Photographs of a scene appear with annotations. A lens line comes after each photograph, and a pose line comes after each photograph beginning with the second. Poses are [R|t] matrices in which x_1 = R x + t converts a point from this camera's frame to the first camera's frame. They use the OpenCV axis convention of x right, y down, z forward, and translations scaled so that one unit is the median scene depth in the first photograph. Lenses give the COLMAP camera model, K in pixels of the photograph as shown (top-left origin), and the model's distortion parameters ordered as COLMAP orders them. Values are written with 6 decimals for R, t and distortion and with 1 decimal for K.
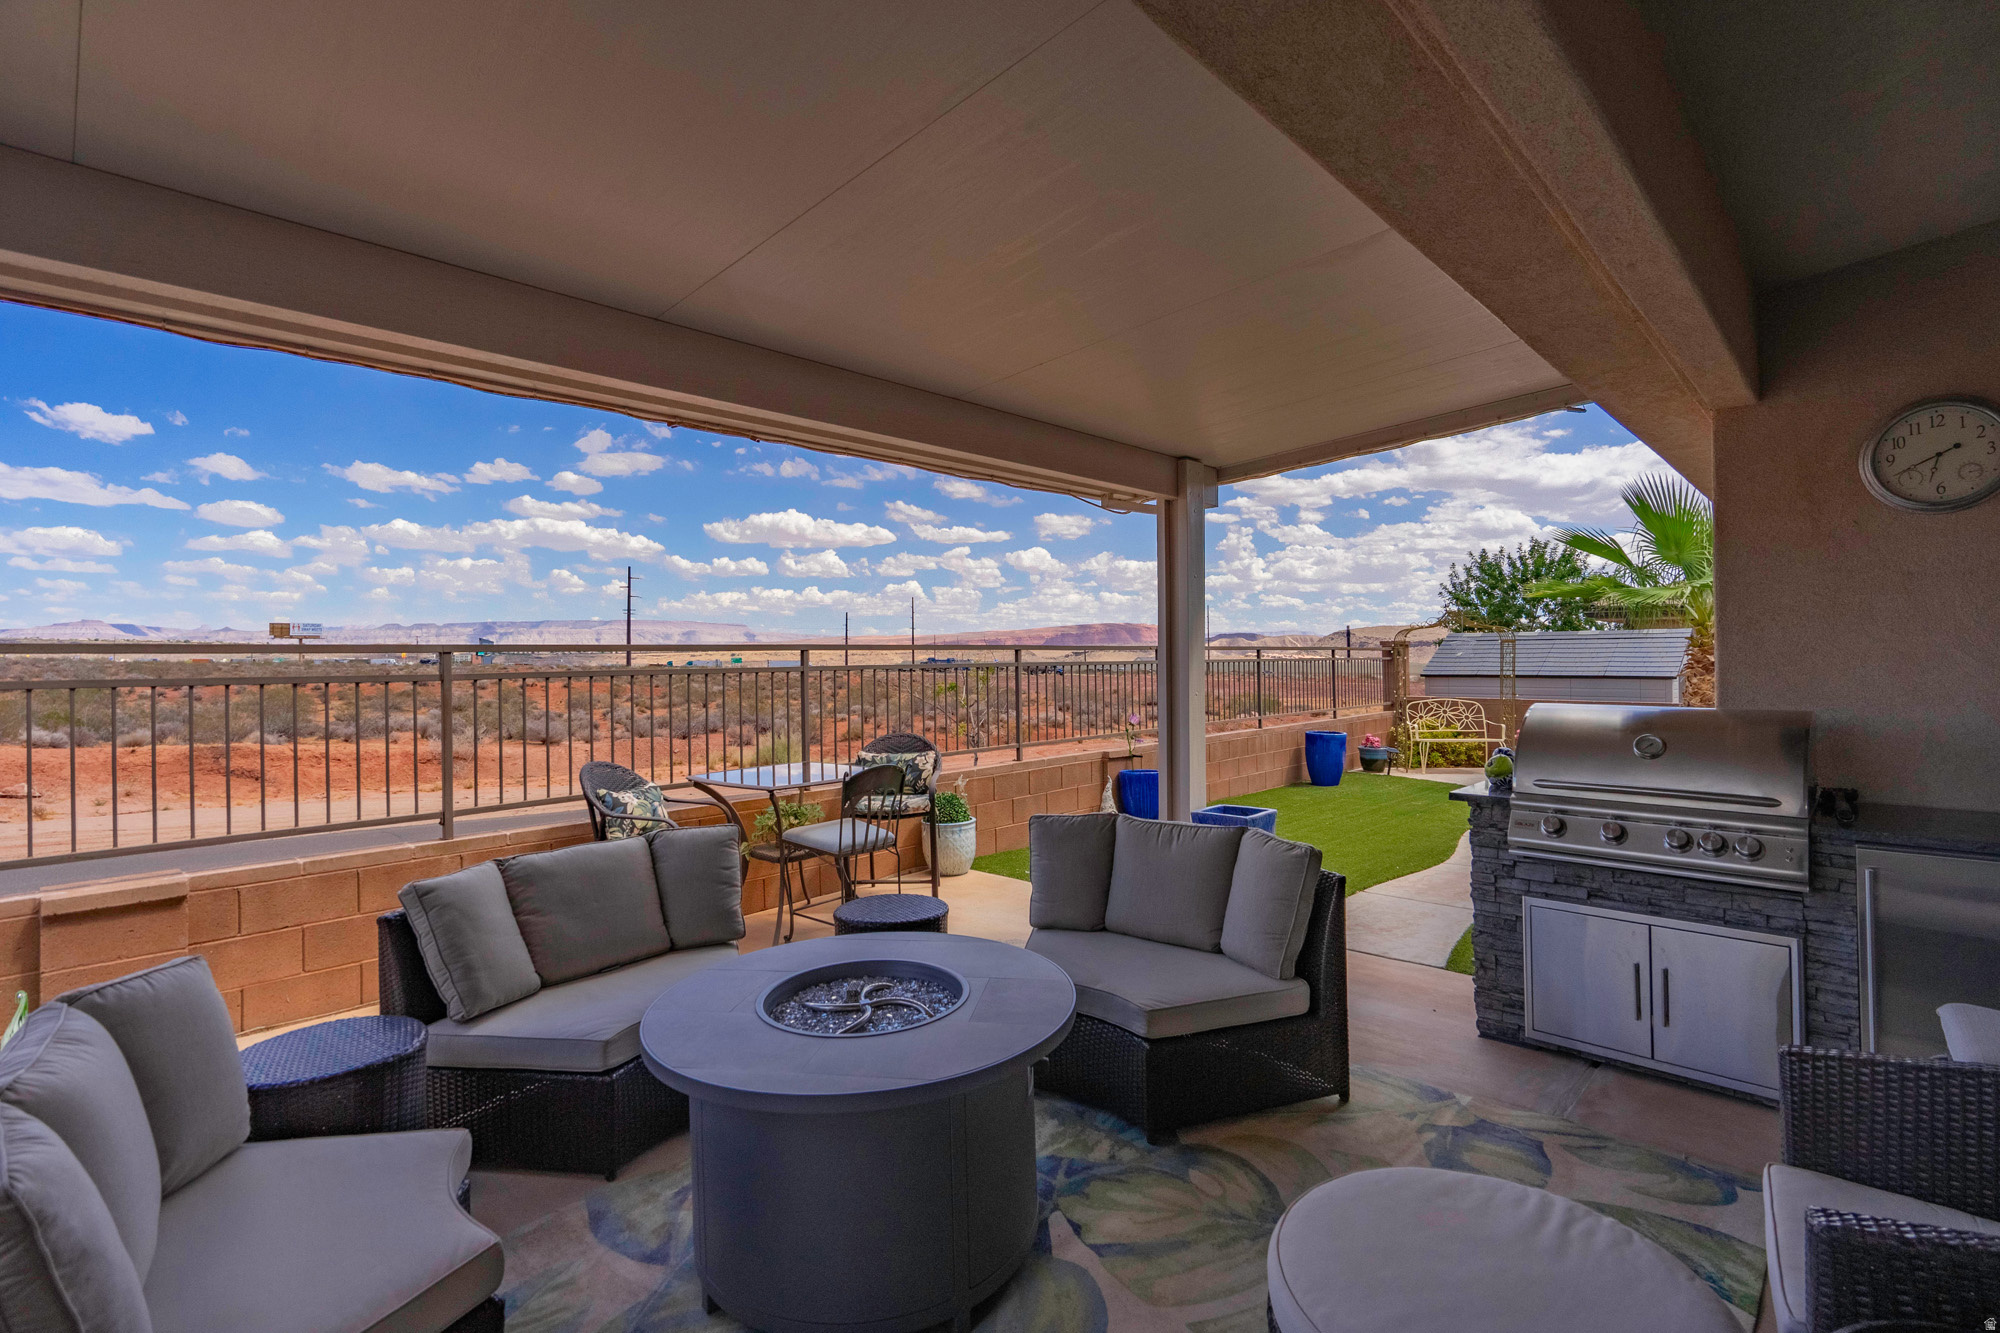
lens RADIAL K [[930.8, 0, 999.5], [0, 930.8, 642.6], [0, 0, 1]] dist [0.001203, -0.000052]
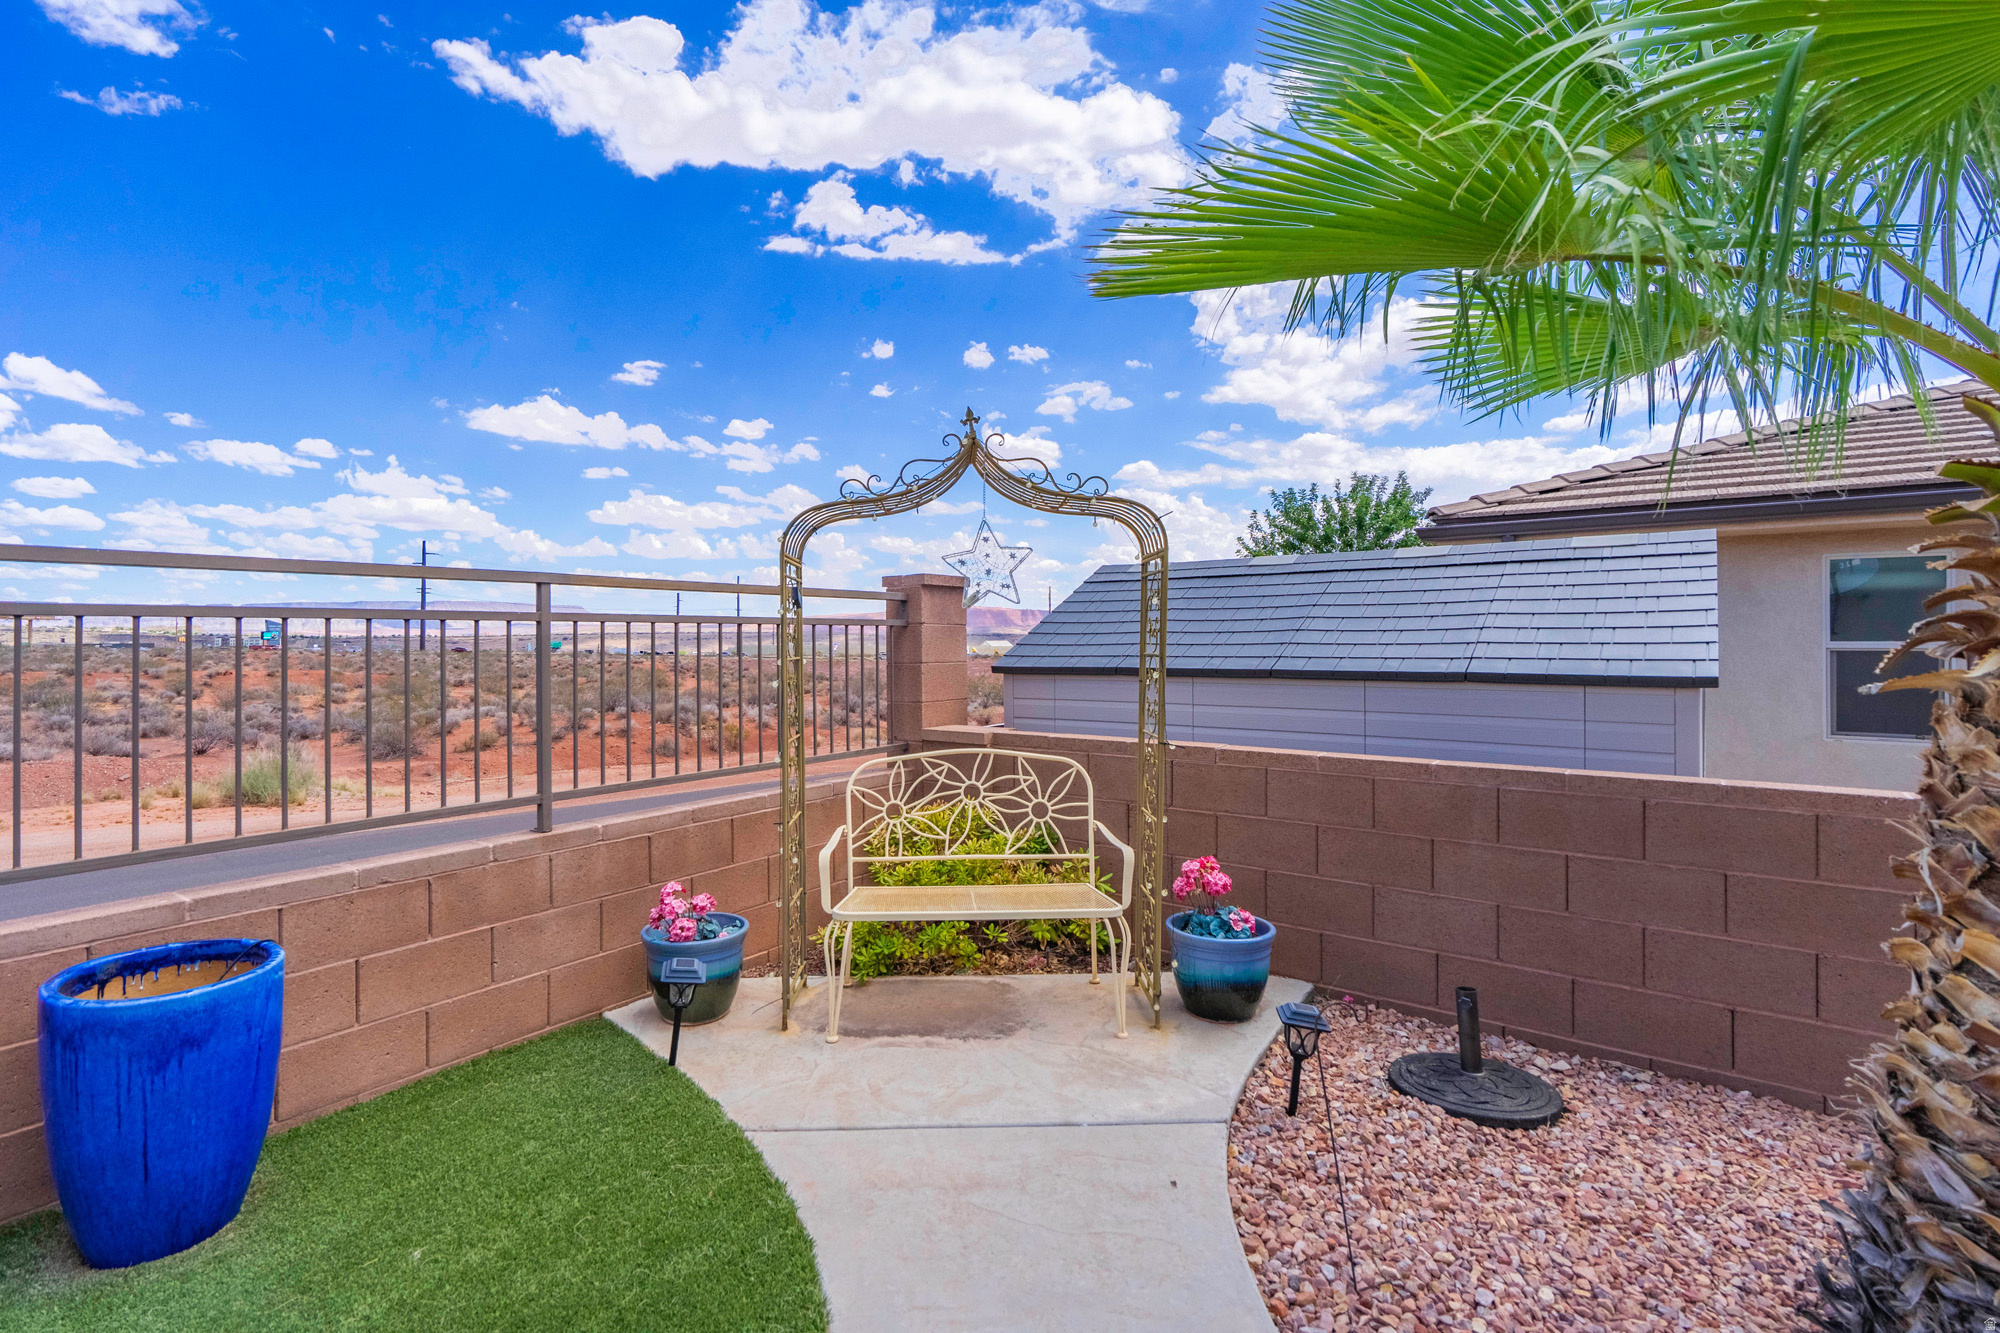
lens RADIAL K [[949.9, 0, 972.1], [0, 949.9, 659.9], [0, 0, 1]] dist [-0.001448, 0.001400]
pose [[0.992835, 0.002356, 0.119472, 0.443279], [-0.006435, 0.999409, 0.033763, 0.021419], [-0.119322, -0.034290, 0.992263, 0.700906]]
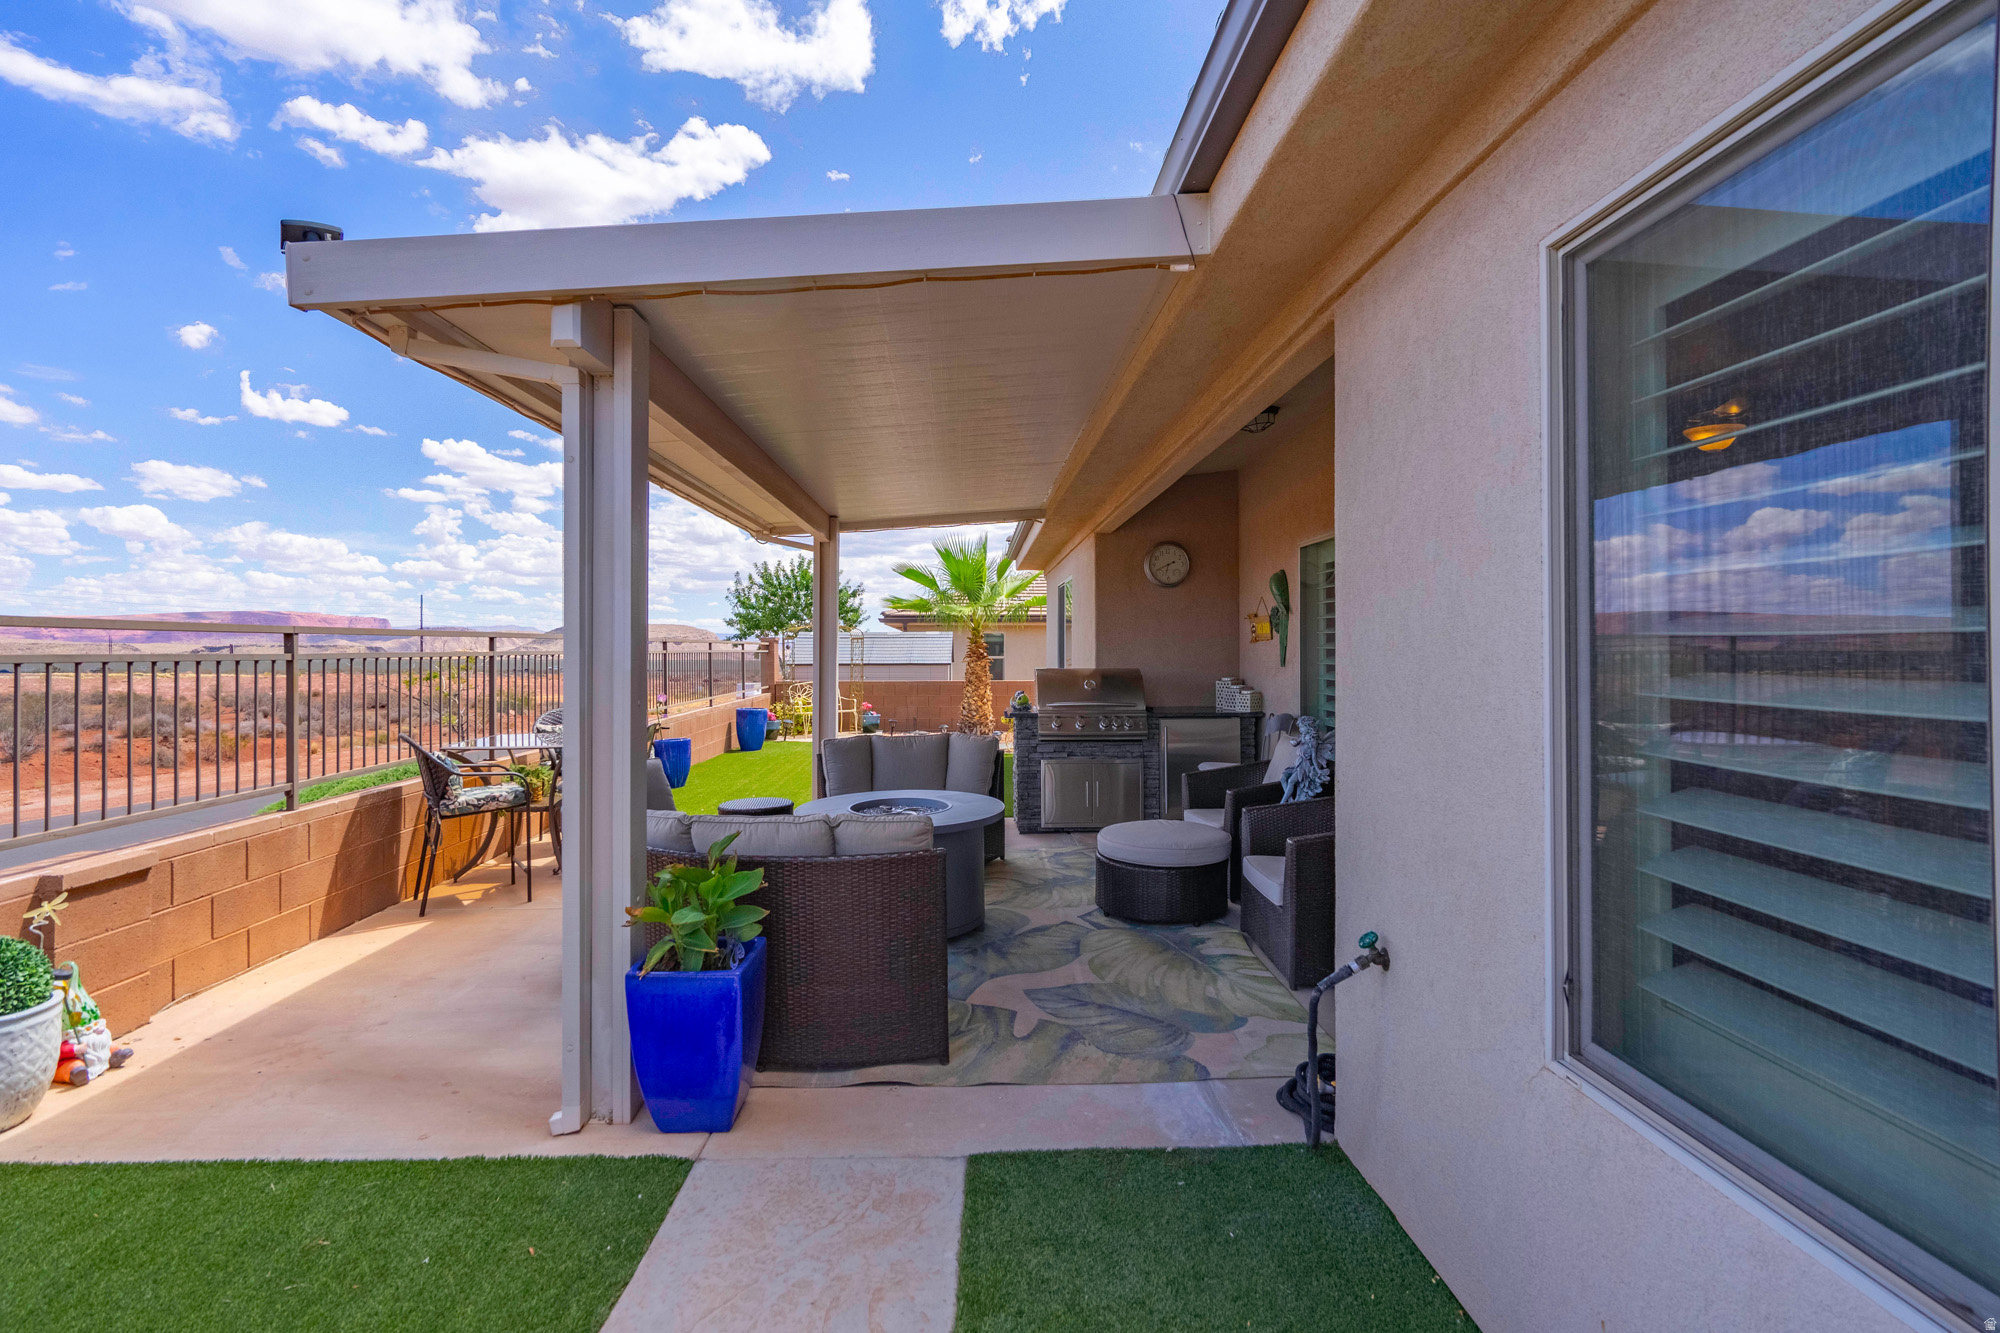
lens RADIAL K [[949.9, 0, 972.1], [0, 949.9, 659.9], [0, 0, 1]] dist [-0.001448, 0.001400]
pose [[0.714222, -0.002276, 0.699916, -0.325965], [-0.012595, 0.999791, 0.016104, 0.005092], [-0.699806, -0.020317, 0.714044, -0.128044]]
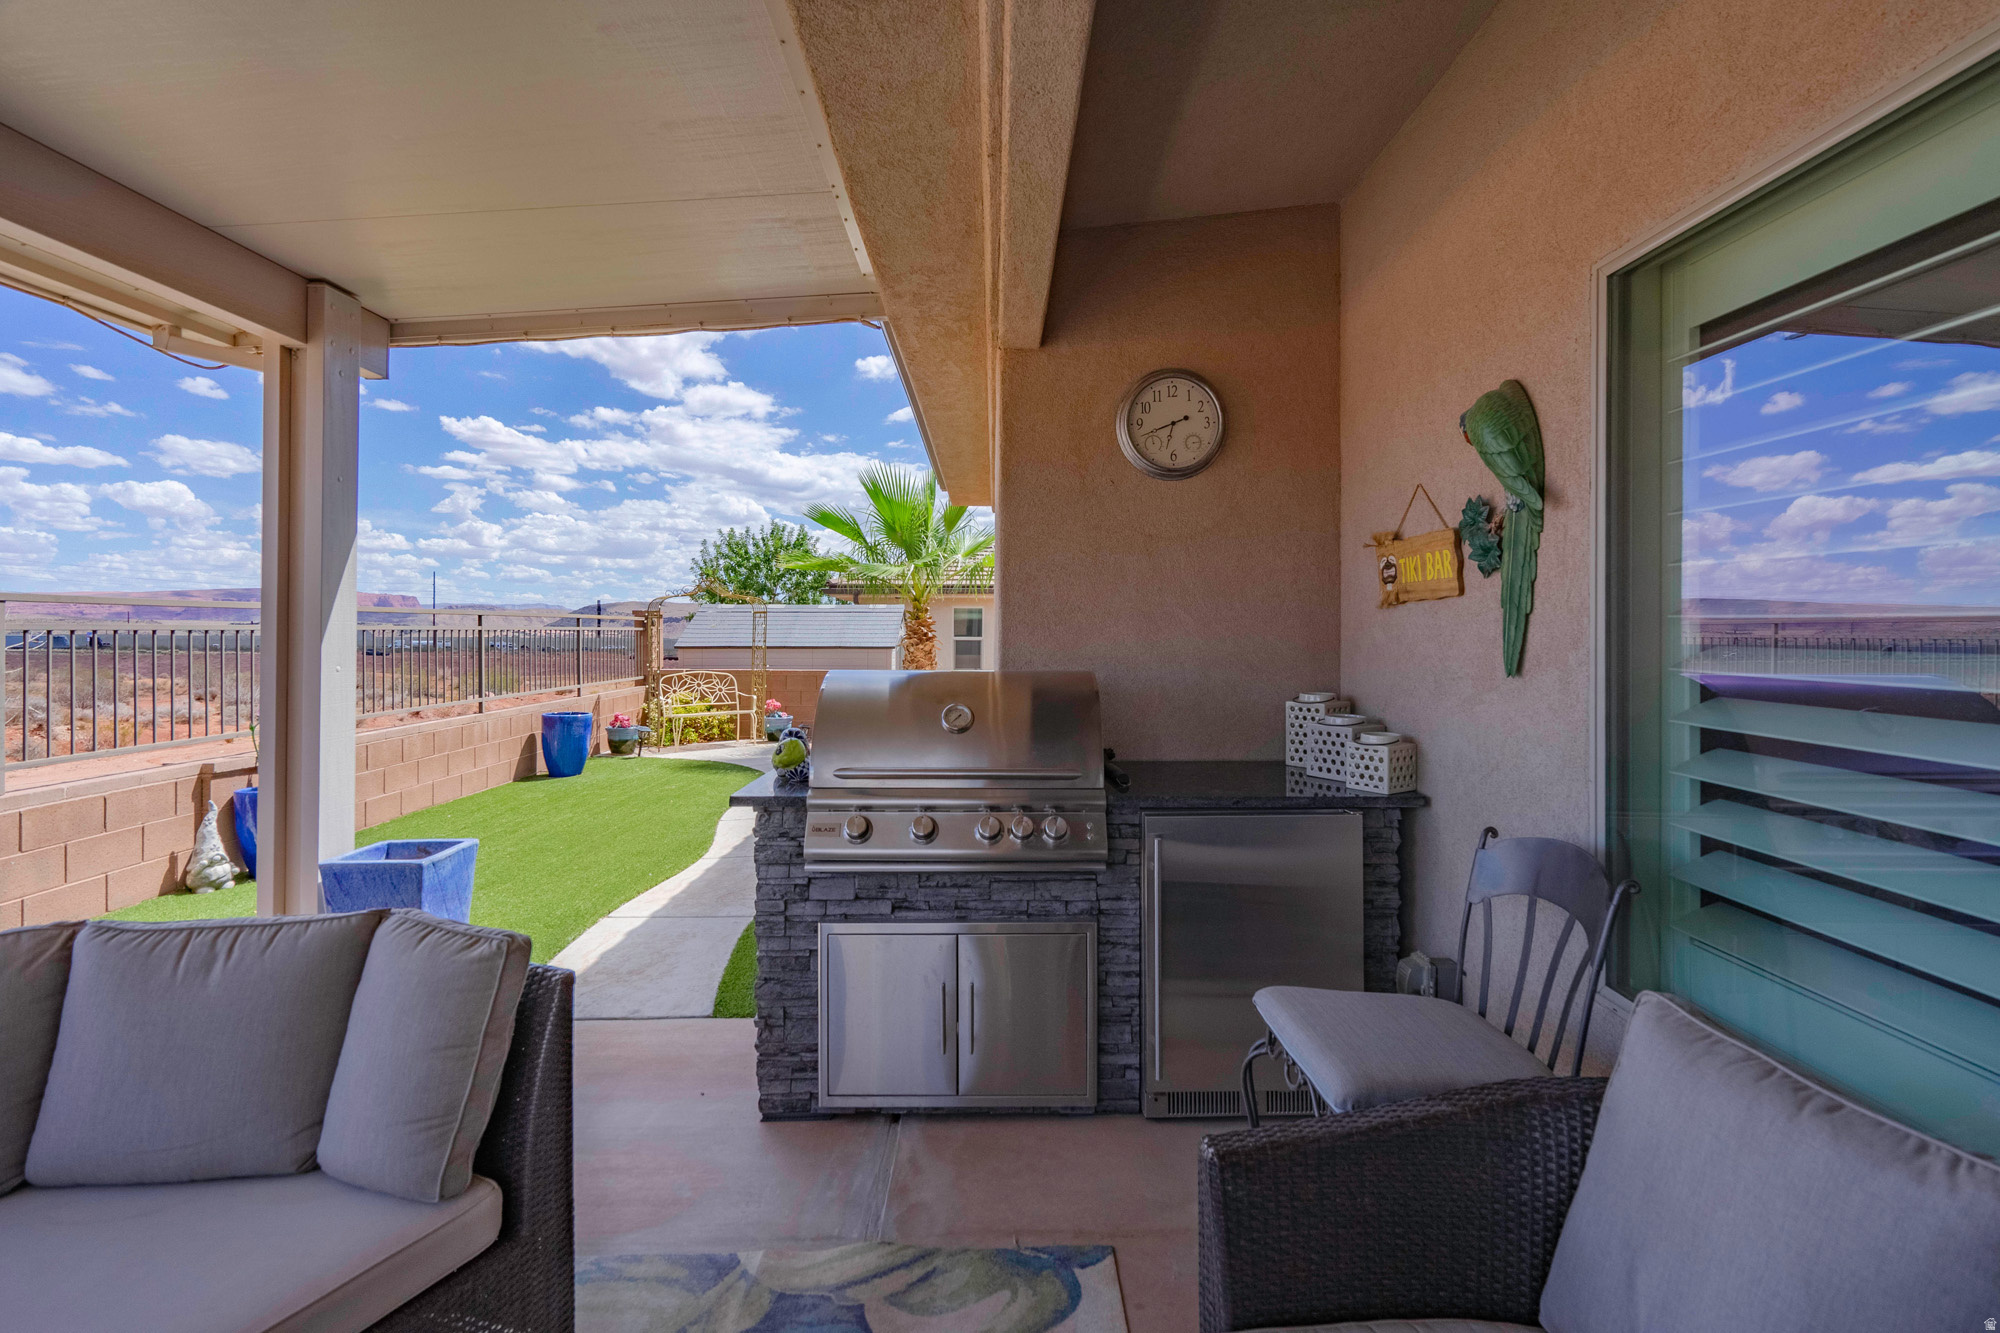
lens RADIAL K [[917.5, 0, 1008.9], [0, 917.5, 628.3], [0, 0, 1]] dist [0.002339, 0.000522]
pose [[0.711266, 0.010644, 0.702843, 0.044563], [-0.017822, 0.999837, 0.002893, 0.008148], [-0.702697, -0.014584, 0.711339, 0.112796]]
